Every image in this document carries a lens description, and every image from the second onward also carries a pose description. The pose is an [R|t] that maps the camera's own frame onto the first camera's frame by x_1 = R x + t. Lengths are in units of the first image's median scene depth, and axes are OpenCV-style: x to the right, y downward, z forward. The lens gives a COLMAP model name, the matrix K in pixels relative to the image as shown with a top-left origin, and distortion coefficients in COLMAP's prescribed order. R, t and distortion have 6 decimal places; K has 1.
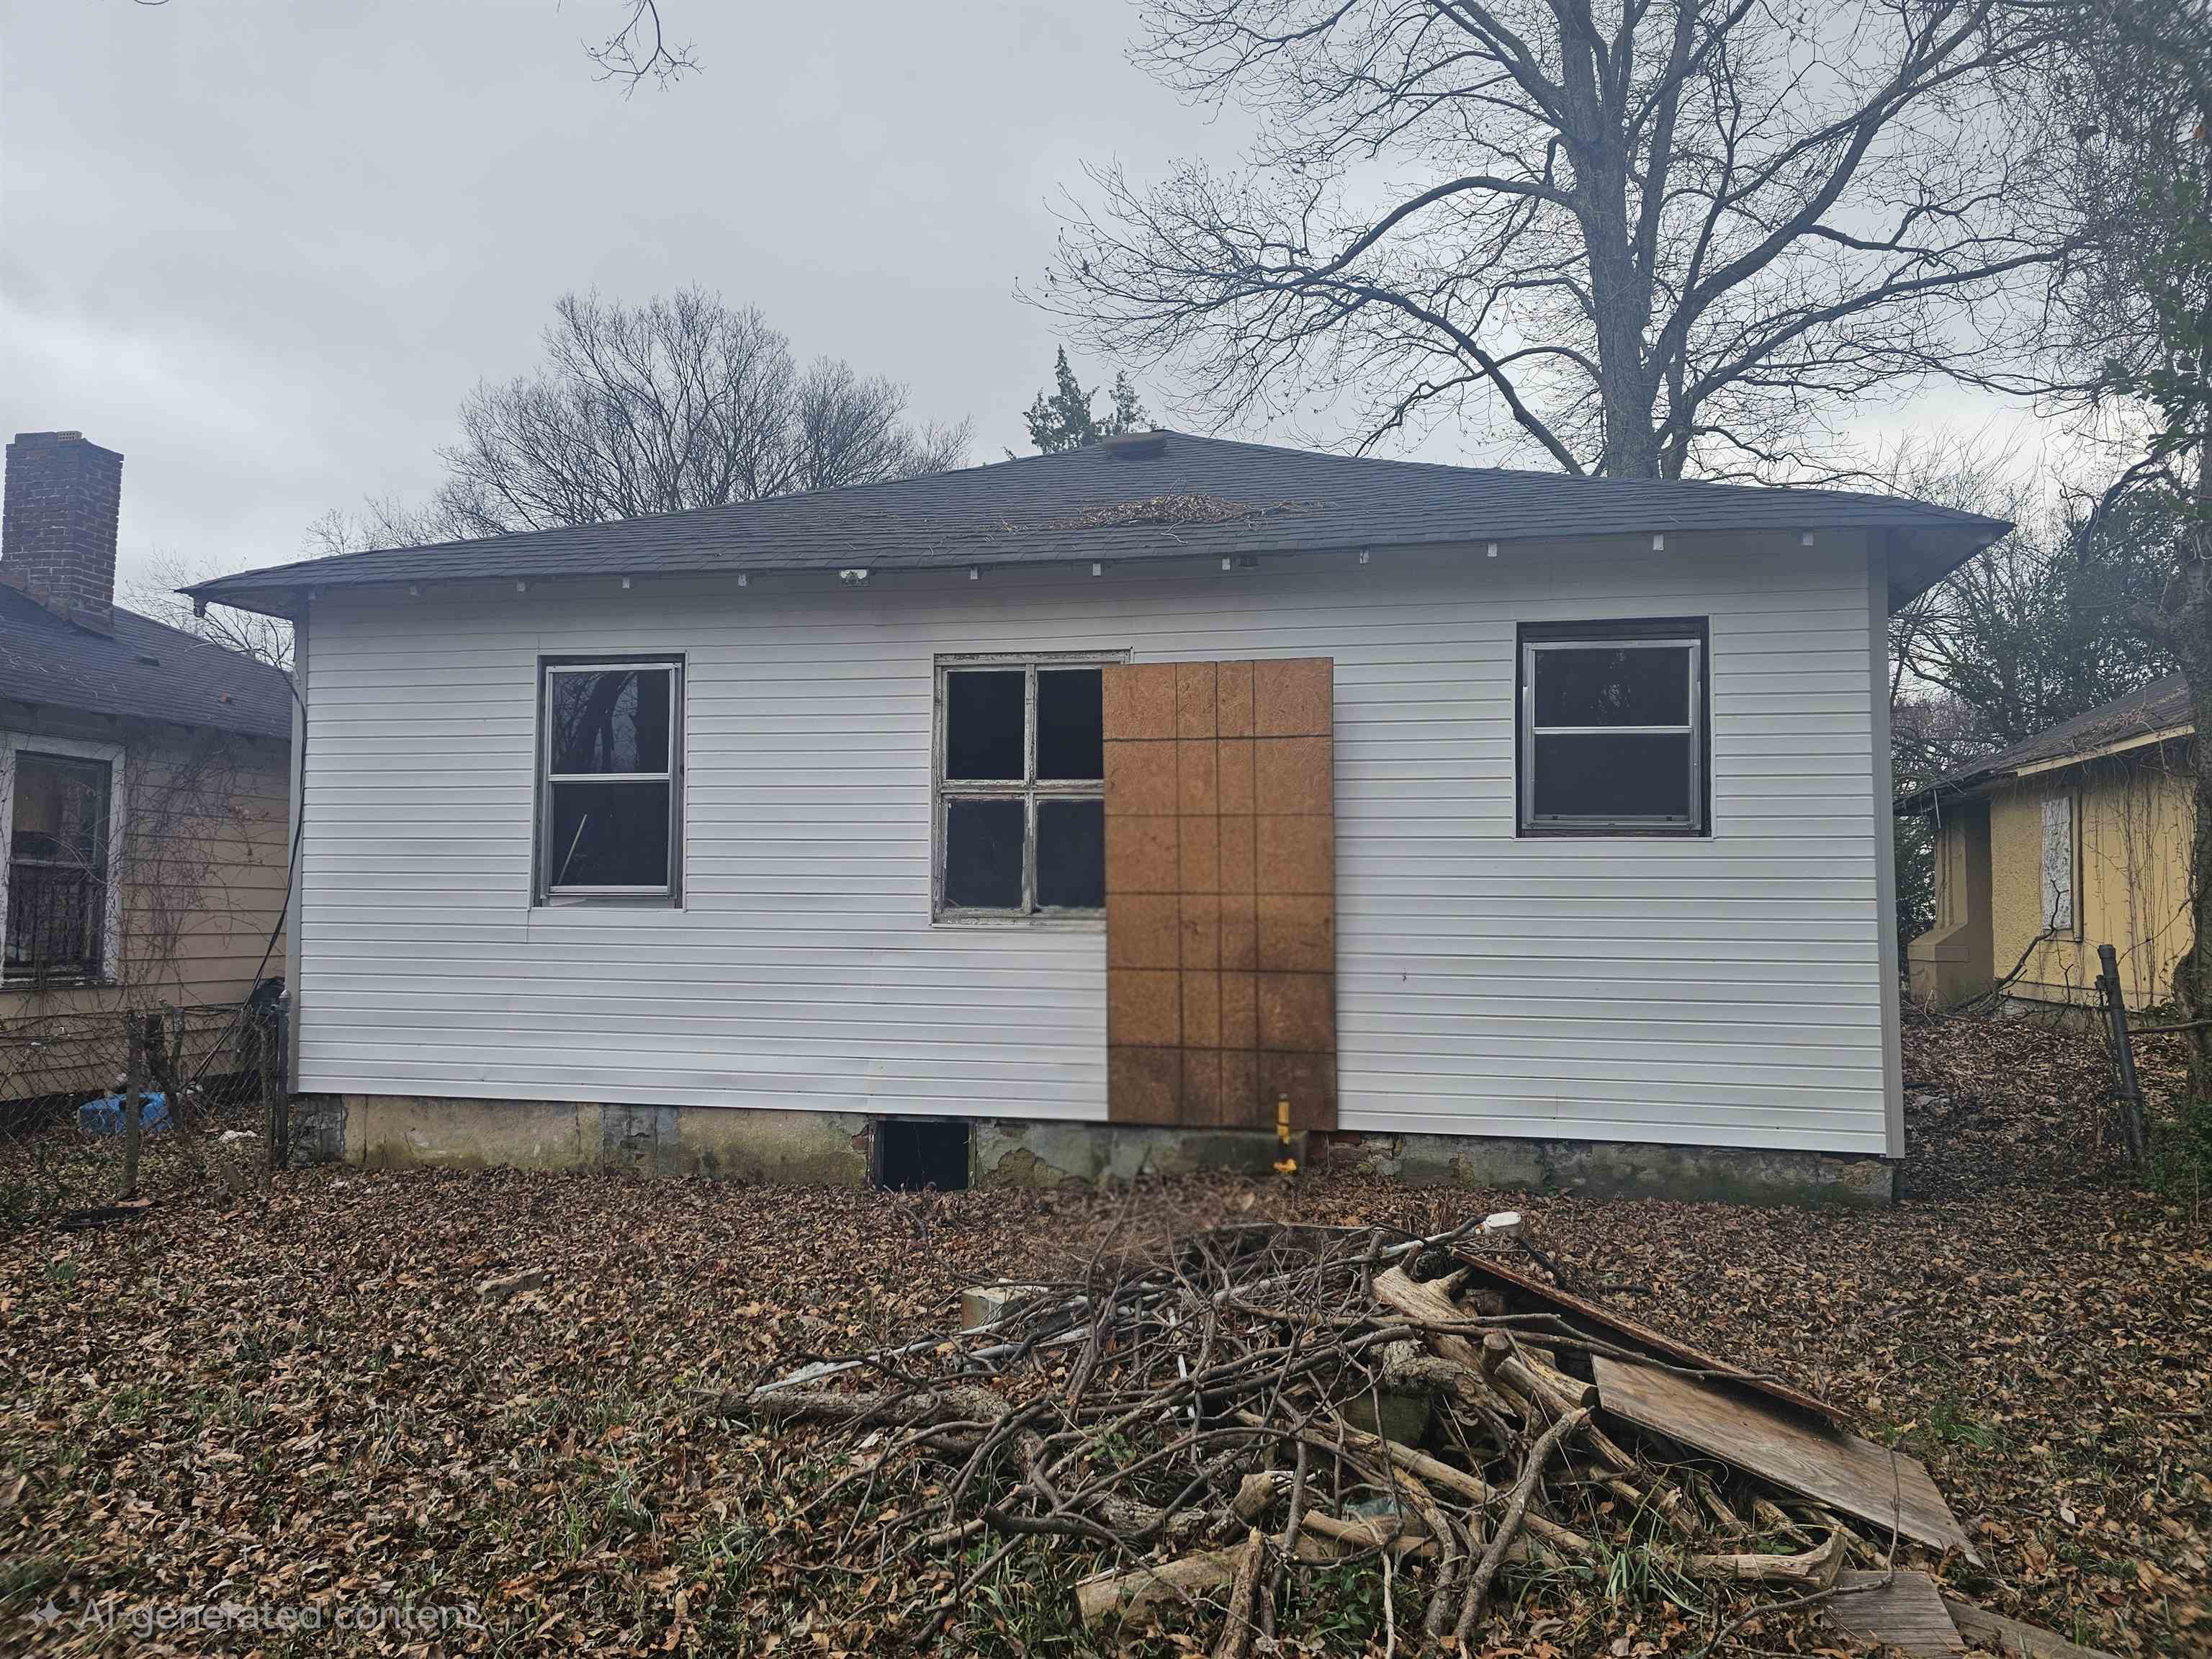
lens RADIAL K [[1484.7, 0, 1119.3], [0, 1484.7, 838.4], [0, 0, 1]] dist [0.086930, -0.077776]
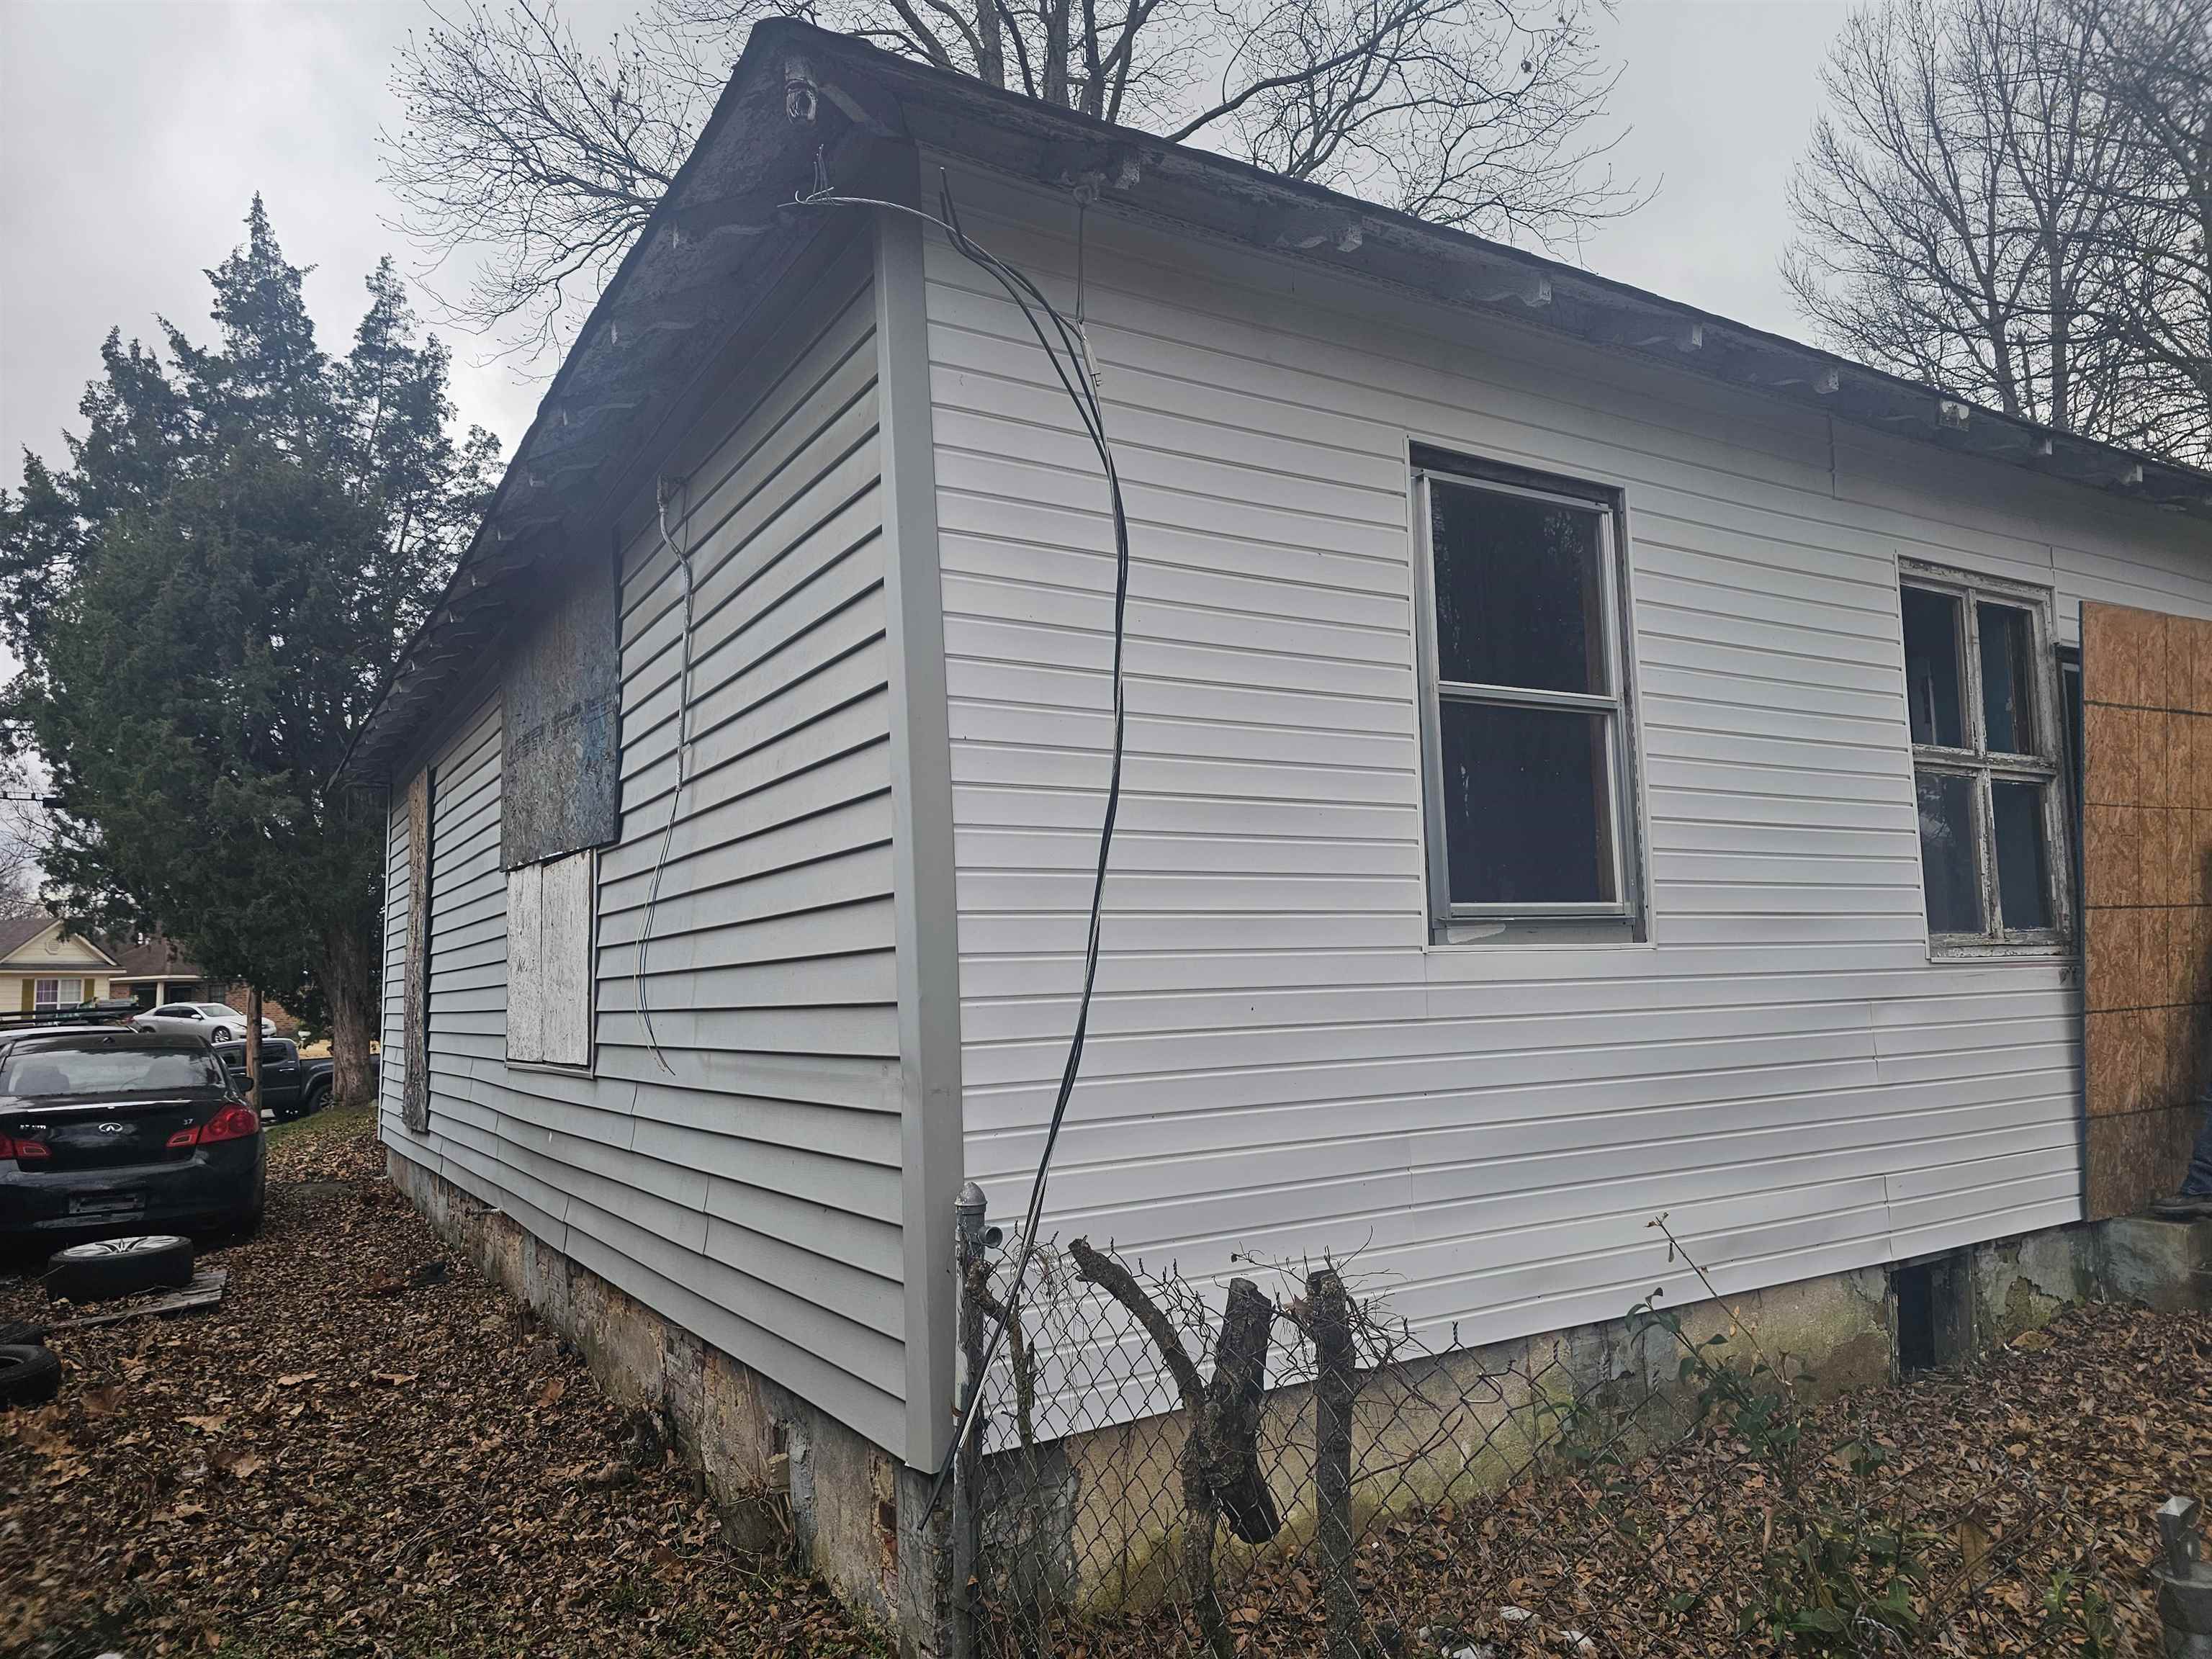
lens RADIAL K [[1484.7, 0, 1119.3], [0, 1484.7, 838.4], [0, 0, 1]] dist [0.086930, -0.077776]
pose [[0.717410, 0.030415, 0.695987, -0.821643], [0.003130, 0.998896, -0.046878, 0.033779], [-0.696644, 0.035809, 0.716523, 0.738389]]
